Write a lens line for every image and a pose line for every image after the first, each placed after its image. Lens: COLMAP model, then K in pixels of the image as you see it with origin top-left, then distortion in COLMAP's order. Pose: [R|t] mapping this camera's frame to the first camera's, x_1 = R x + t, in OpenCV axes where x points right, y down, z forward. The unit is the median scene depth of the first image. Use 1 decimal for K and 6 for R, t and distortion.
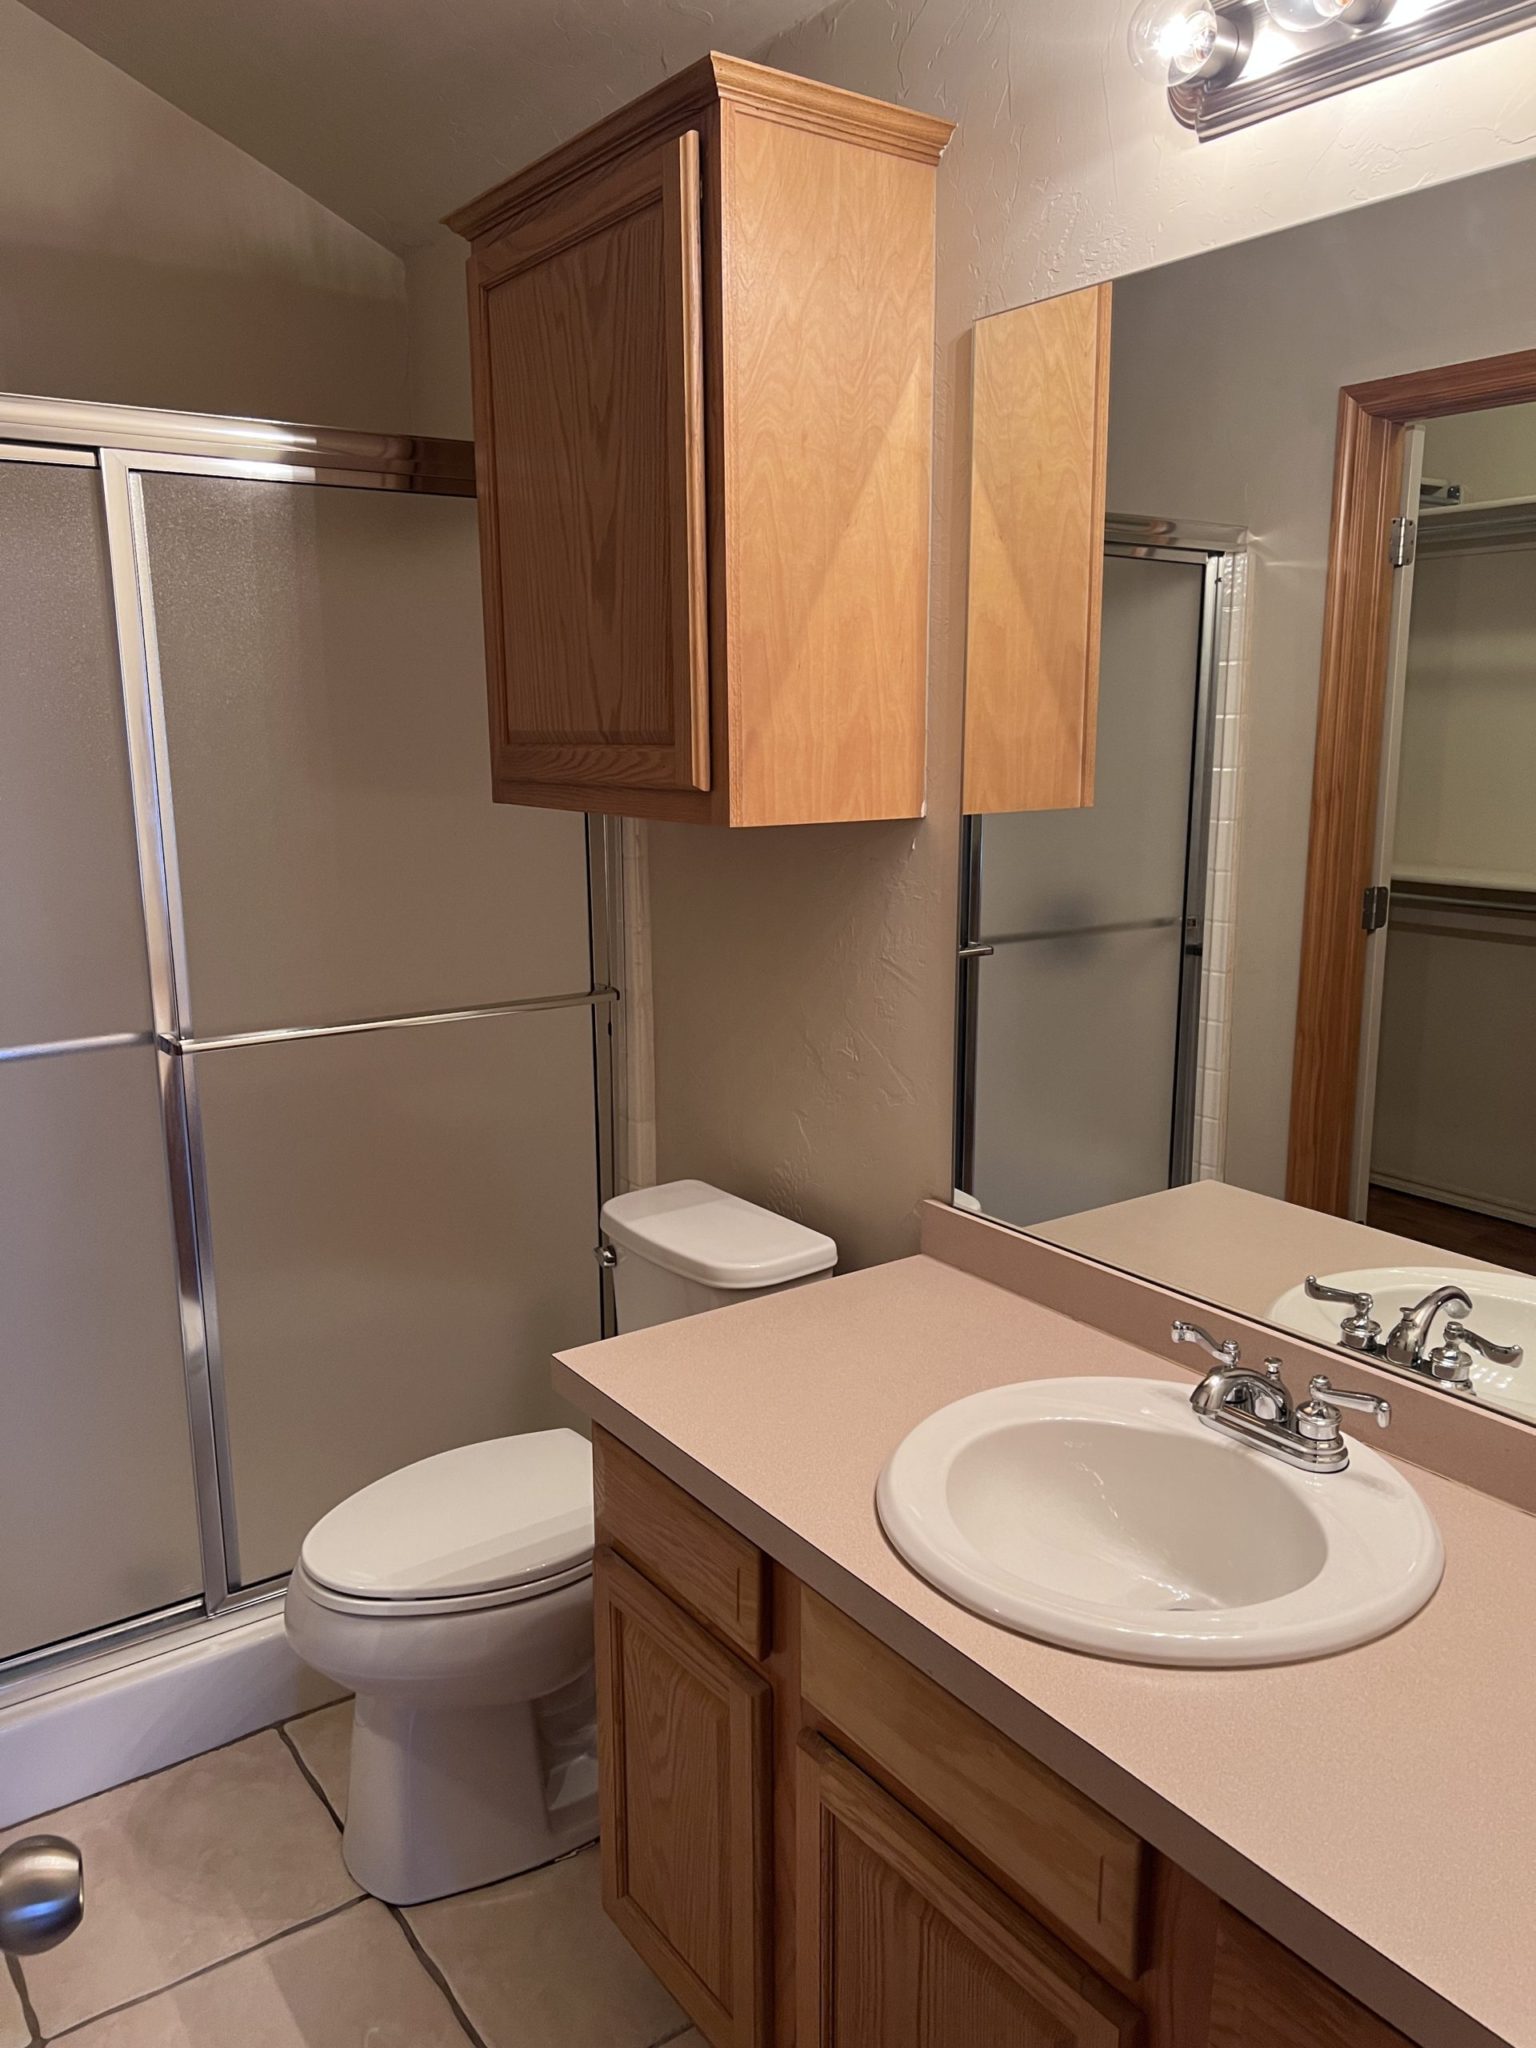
lens RADIAL K [[1540.6, 0, 774.7], [0, 1540.6, 1040.9], [0, 0, 1]] dist [0.035707, -0.046195]
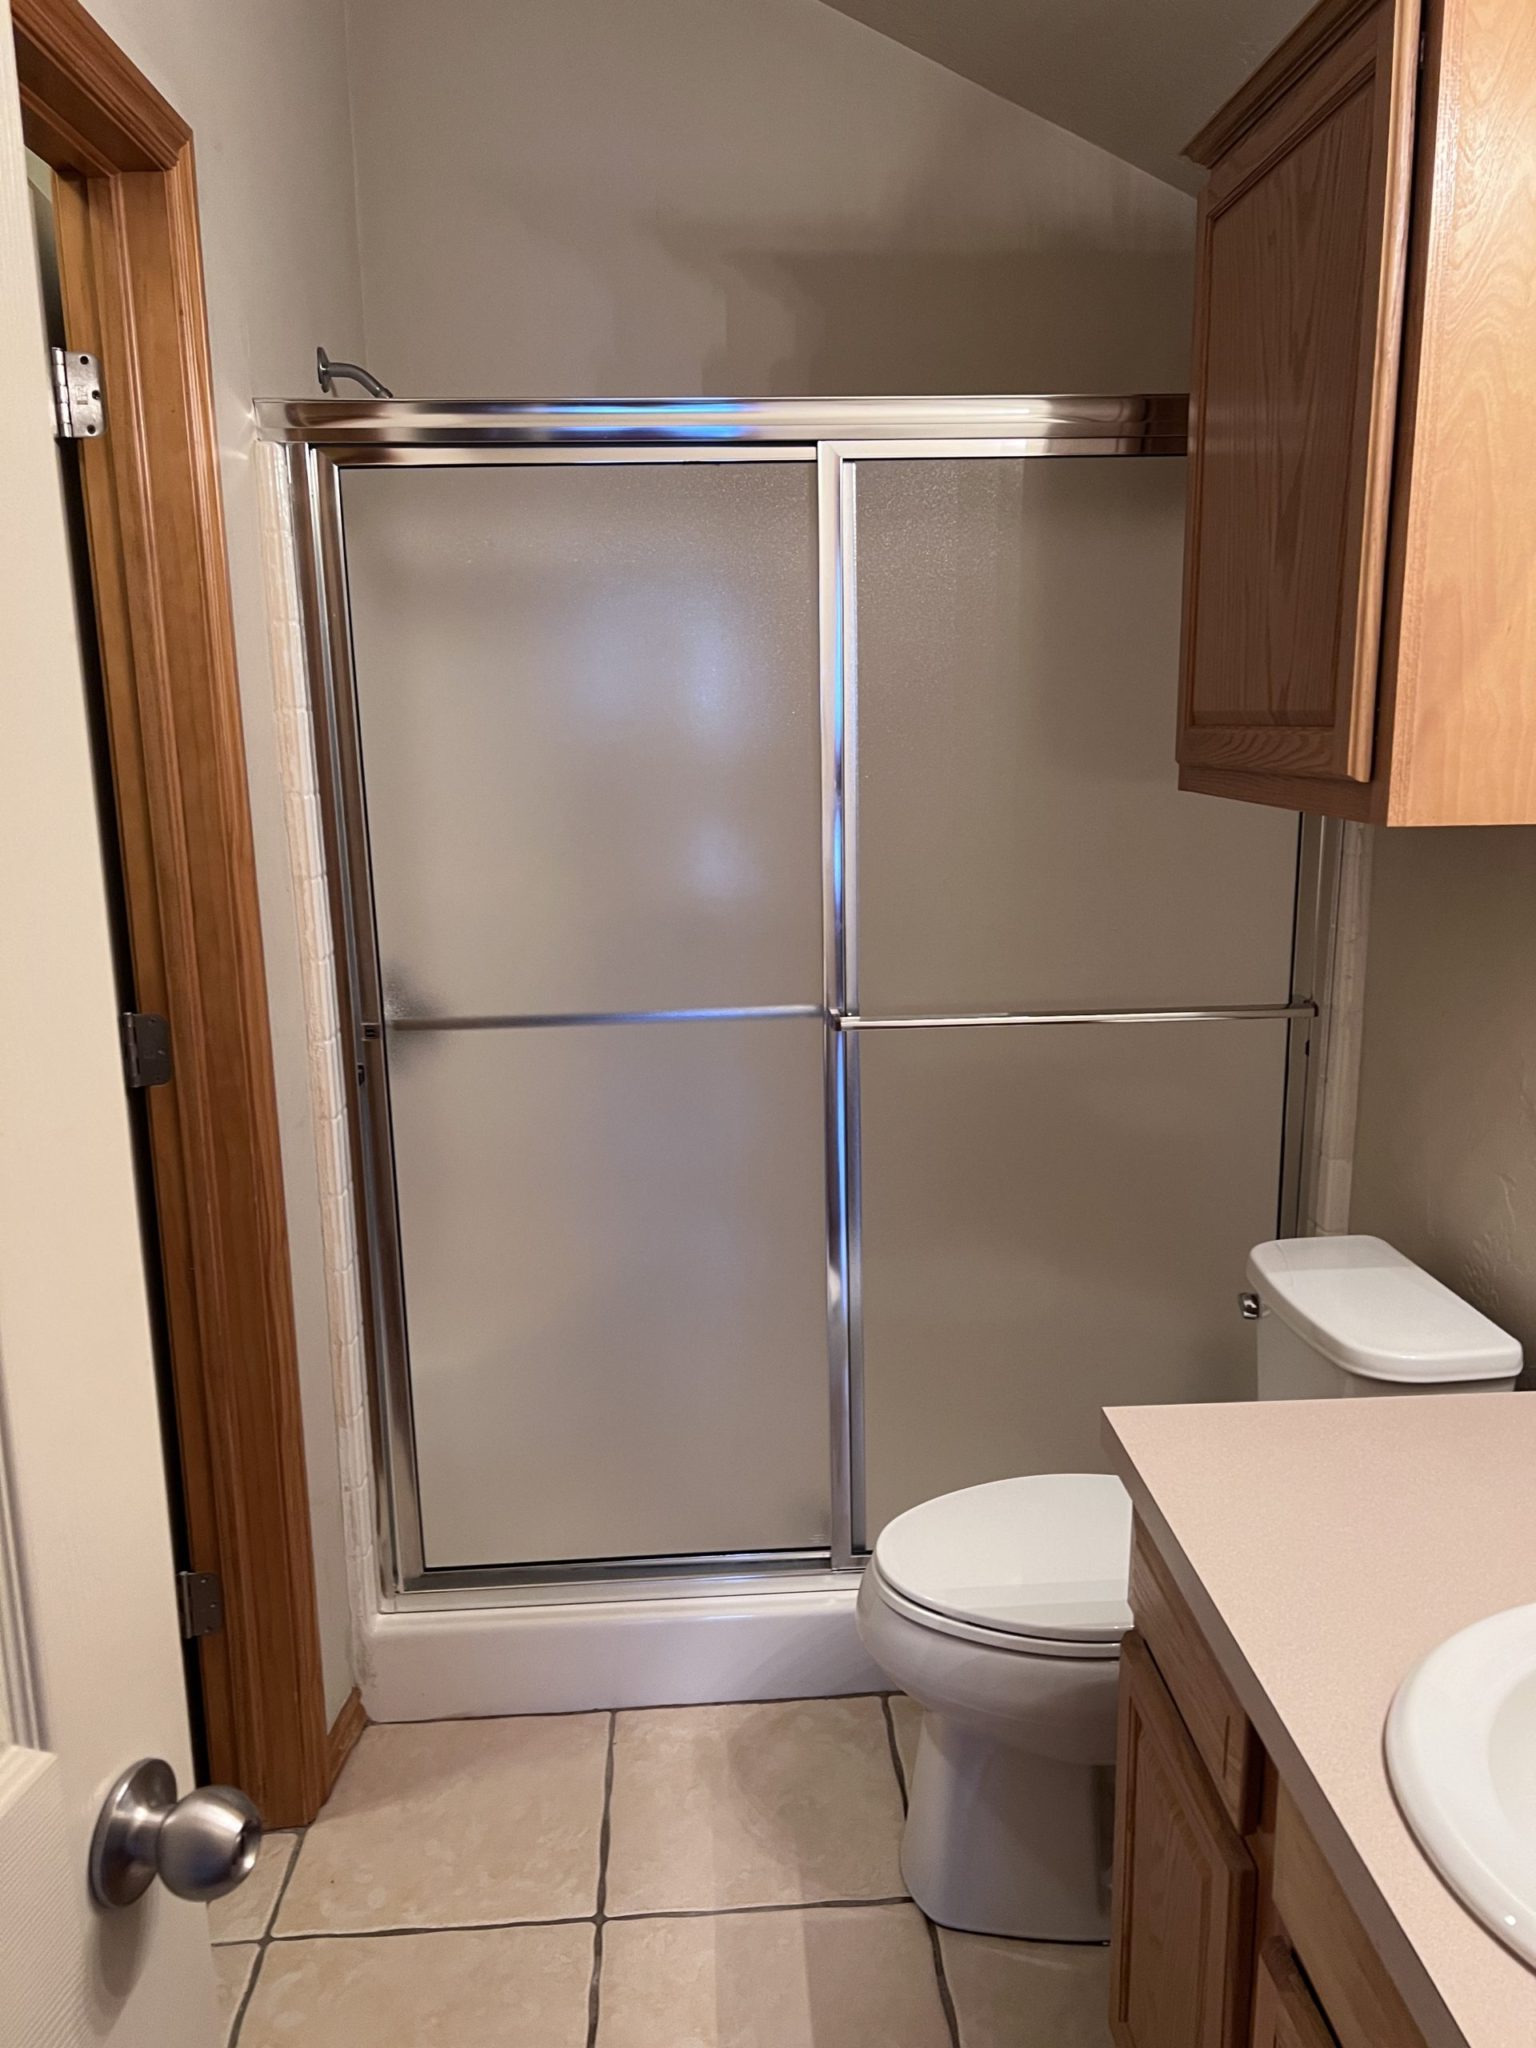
lens RADIAL K [[1540.6, 0, 765.8], [0, 1540.6, 1037.1], [0, 0, 1]] dist [0.035707, -0.046195]
pose [[0.840289, 0.106697, -0.531536, 0.125107], [-0.099859, 0.994128, 0.041691, -0.024942], [0.532863, 0.018046, 0.846009, 0.108823]]
